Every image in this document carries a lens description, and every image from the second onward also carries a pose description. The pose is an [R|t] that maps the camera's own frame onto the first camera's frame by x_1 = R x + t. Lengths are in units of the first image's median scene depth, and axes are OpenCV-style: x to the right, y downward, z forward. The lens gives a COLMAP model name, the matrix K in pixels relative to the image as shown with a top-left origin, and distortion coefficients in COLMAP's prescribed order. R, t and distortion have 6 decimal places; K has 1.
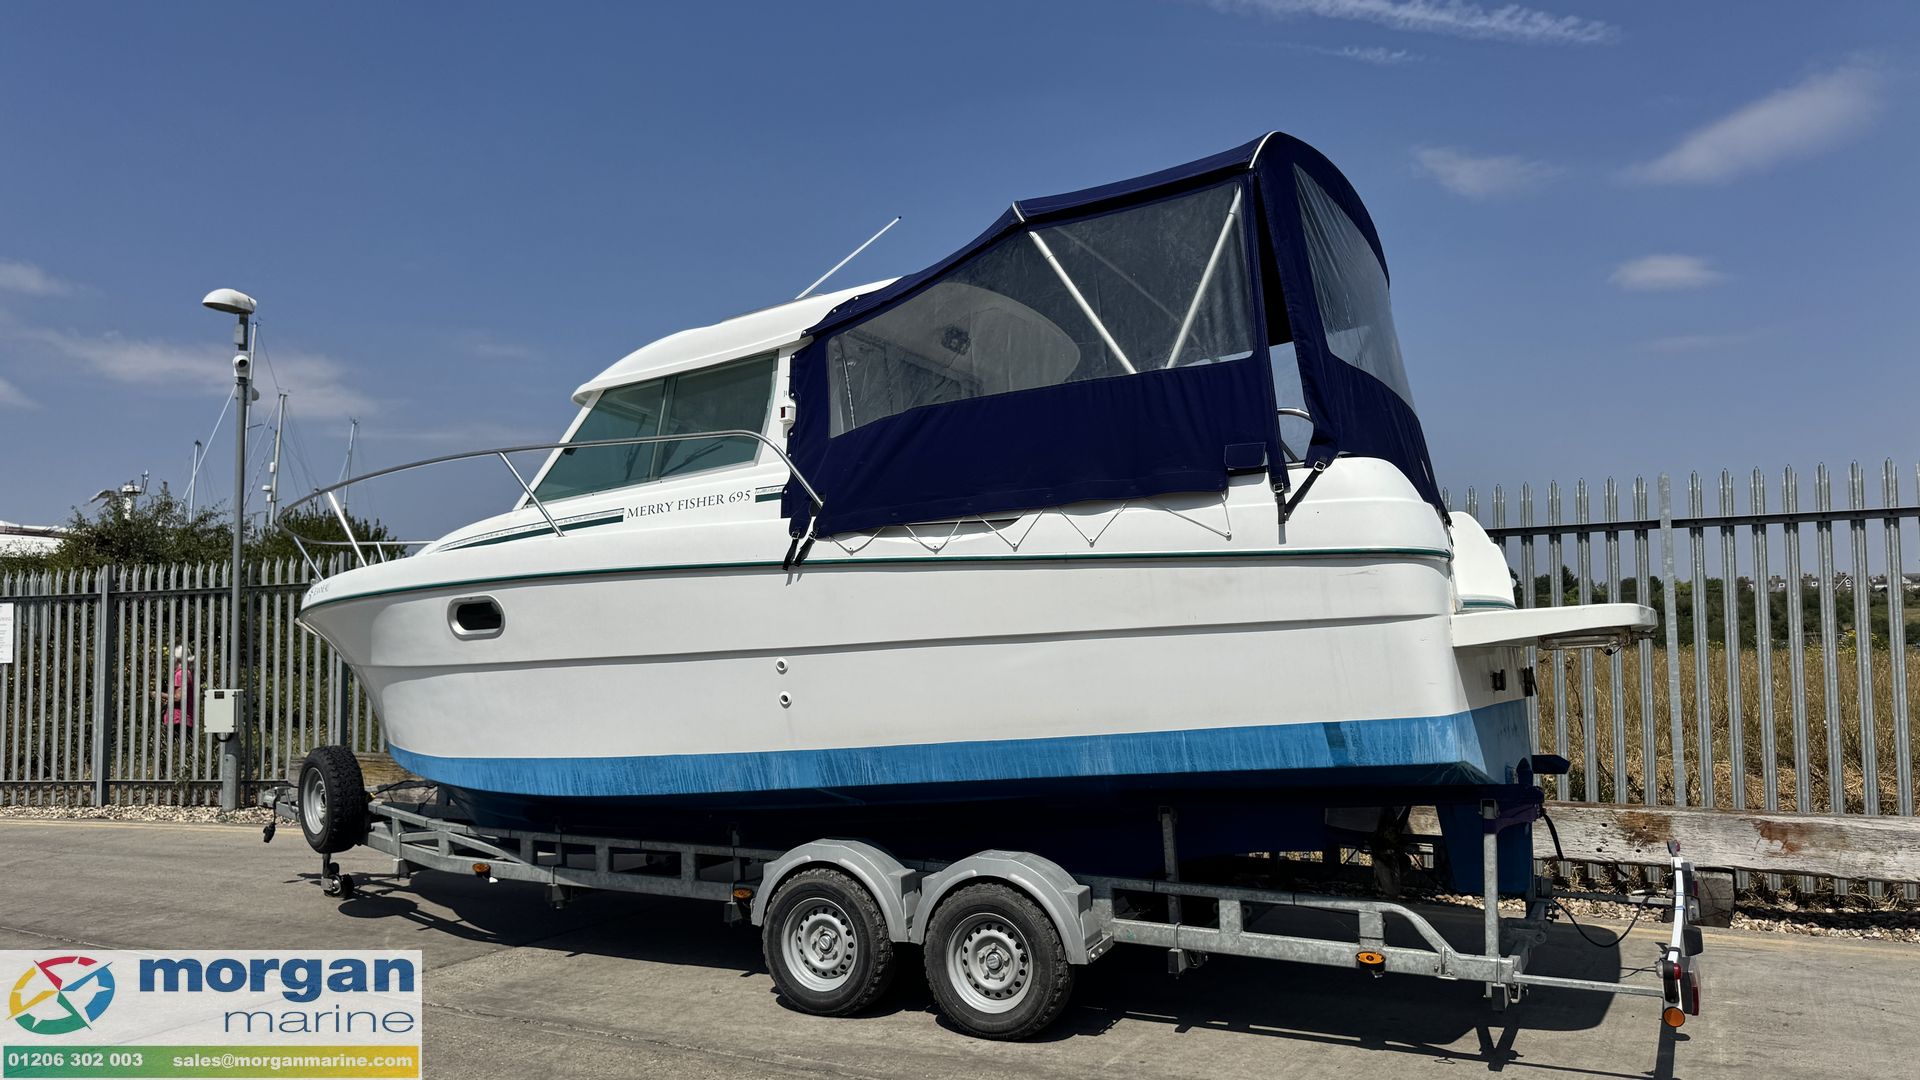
lens RADIAL K [[1290.4, 0, 927.4], [0, 1290.4, 556.5], [0, 0, 1]] dist [0.083168, -0.039394]
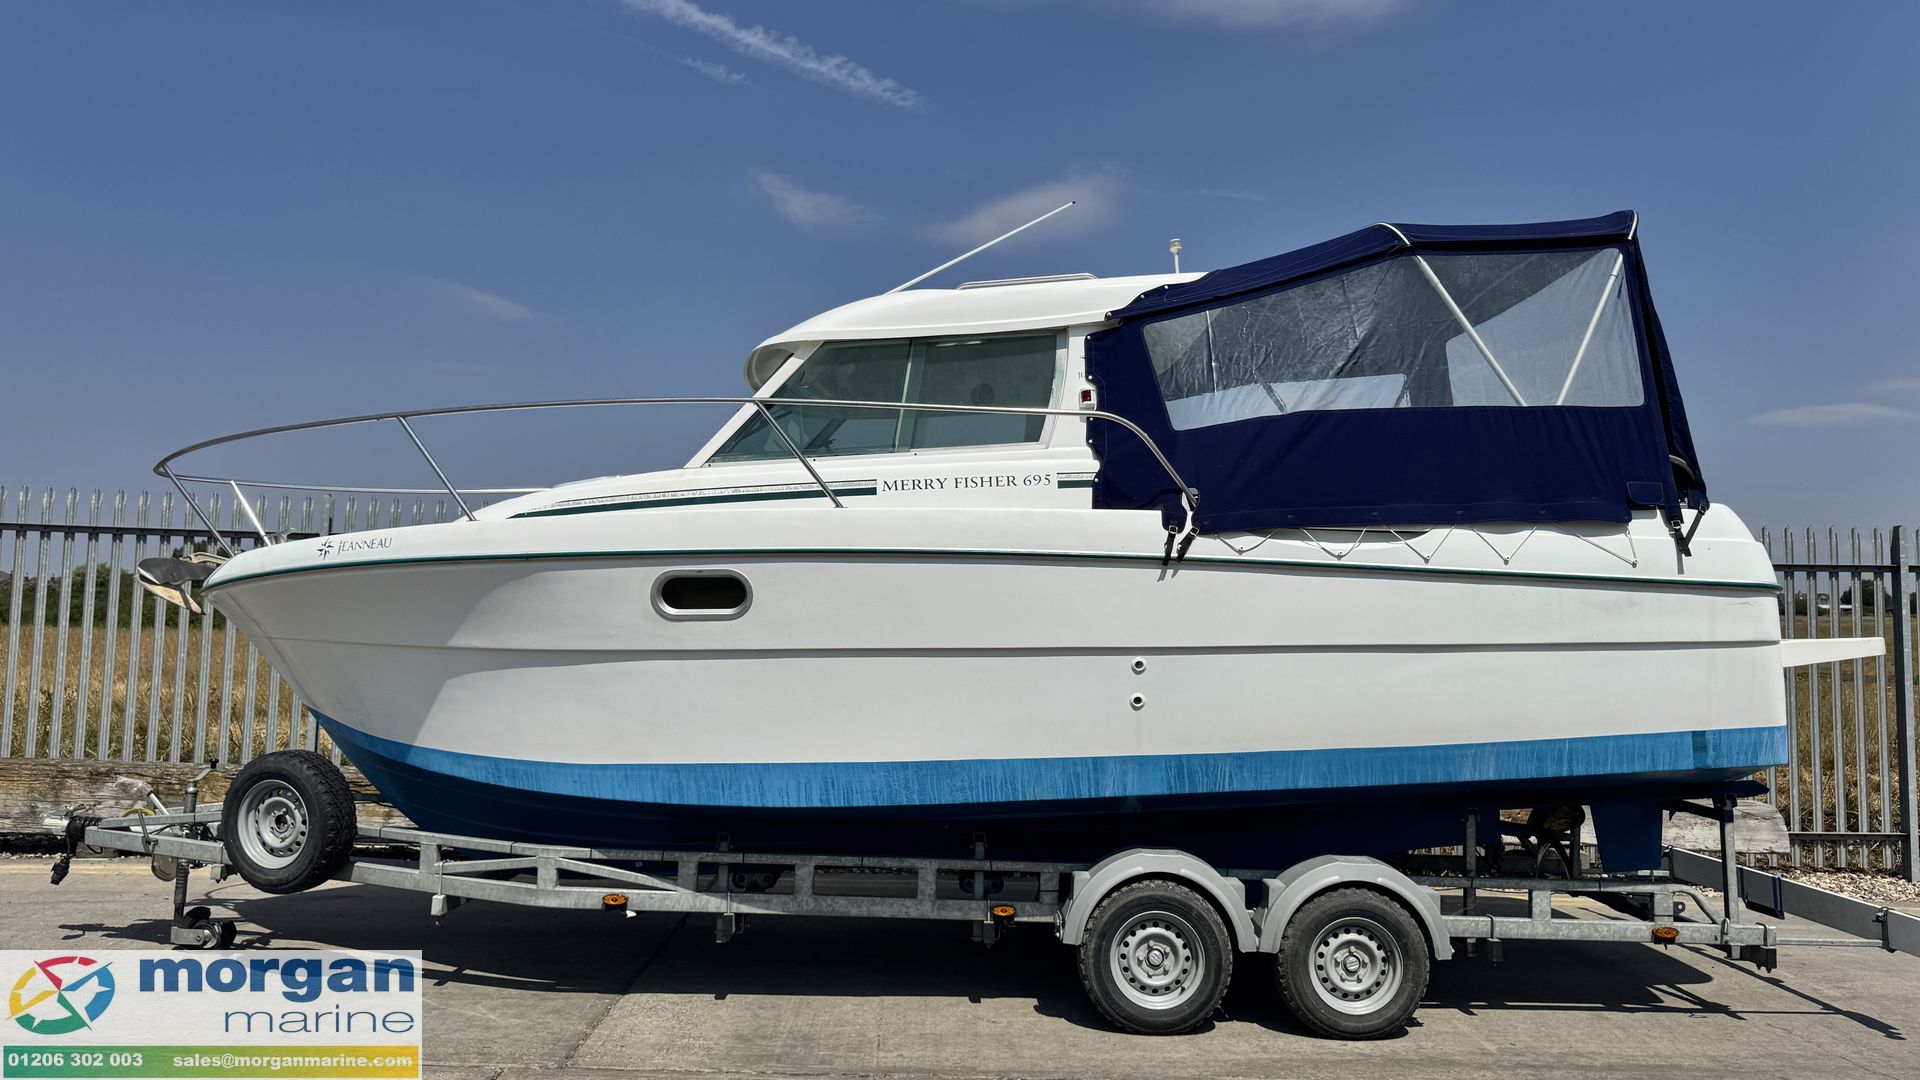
lens RADIAL K [[1290.4, 0, 920.1], [0, 1290.4, 528.0], [0, 0, 1]] dist [0.083168, -0.039394]
pose [[0.885607, 0.068163, 0.459406, -0.700884], [-0.064045, 0.997645, -0.024562, 0.017543], [-0.459998, -0.007670, 0.887887, 0.235282]]
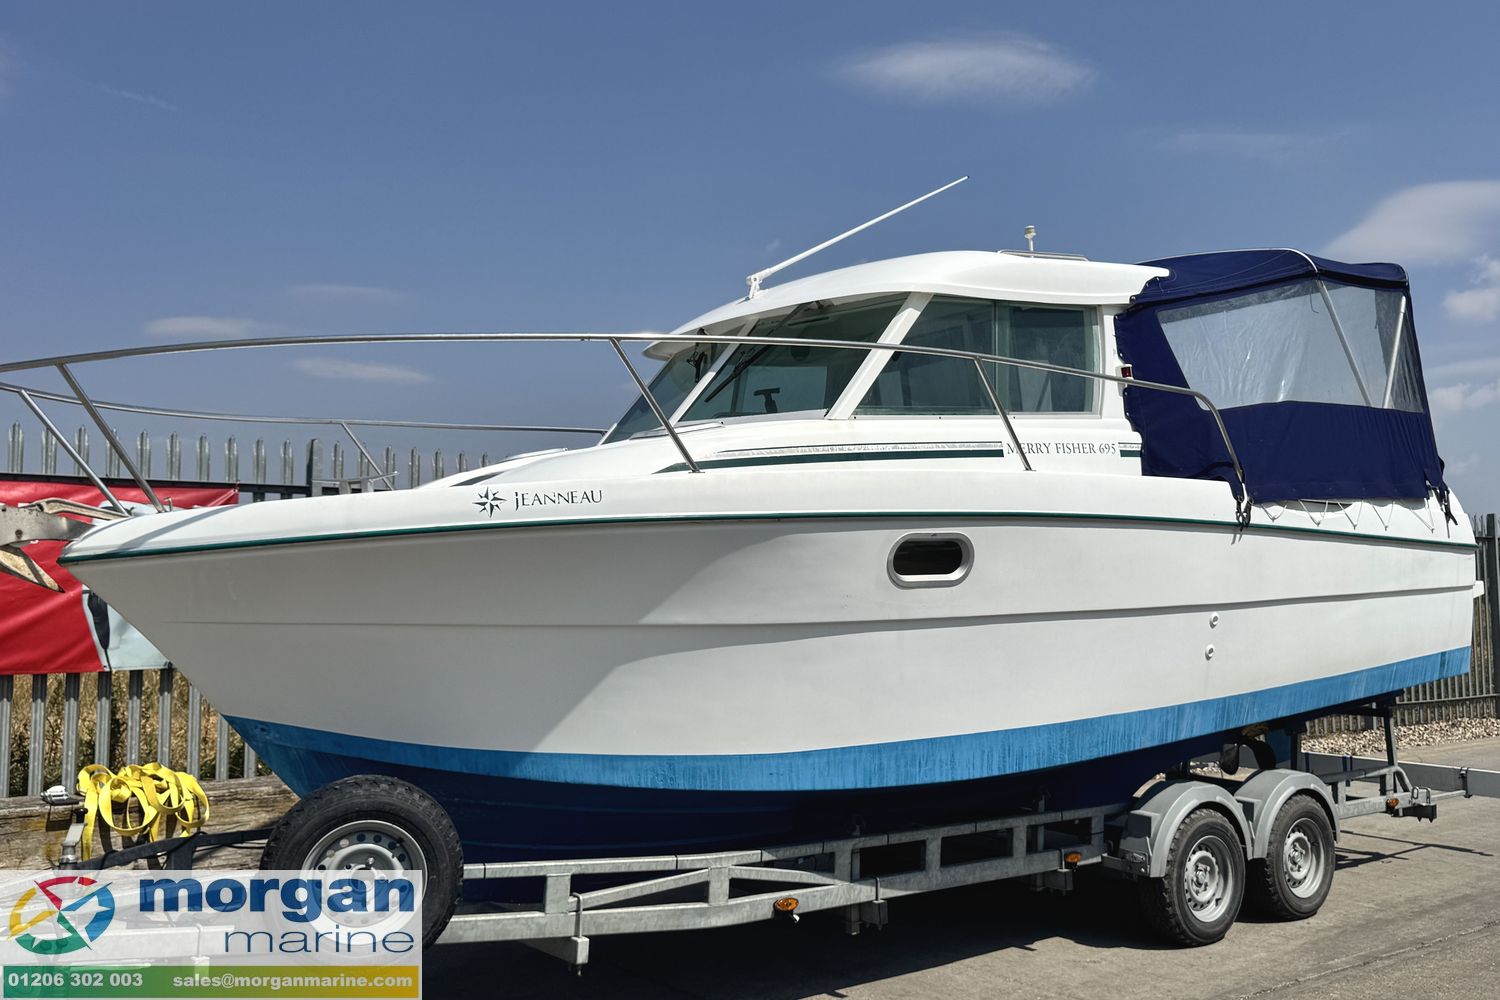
lens RADIAL K [[1340.0, 0, 738.6], [0, 1340.0, 495.9], [0, 0, 1]] dist [0.110223, -0.046807]
pose [[0.420144, 0.075180, 0.904338, -1.299763], [-0.065059, 0.996493, -0.052615, 0.067724], [-0.905122, -0.036729, 0.423562, 0.890452]]
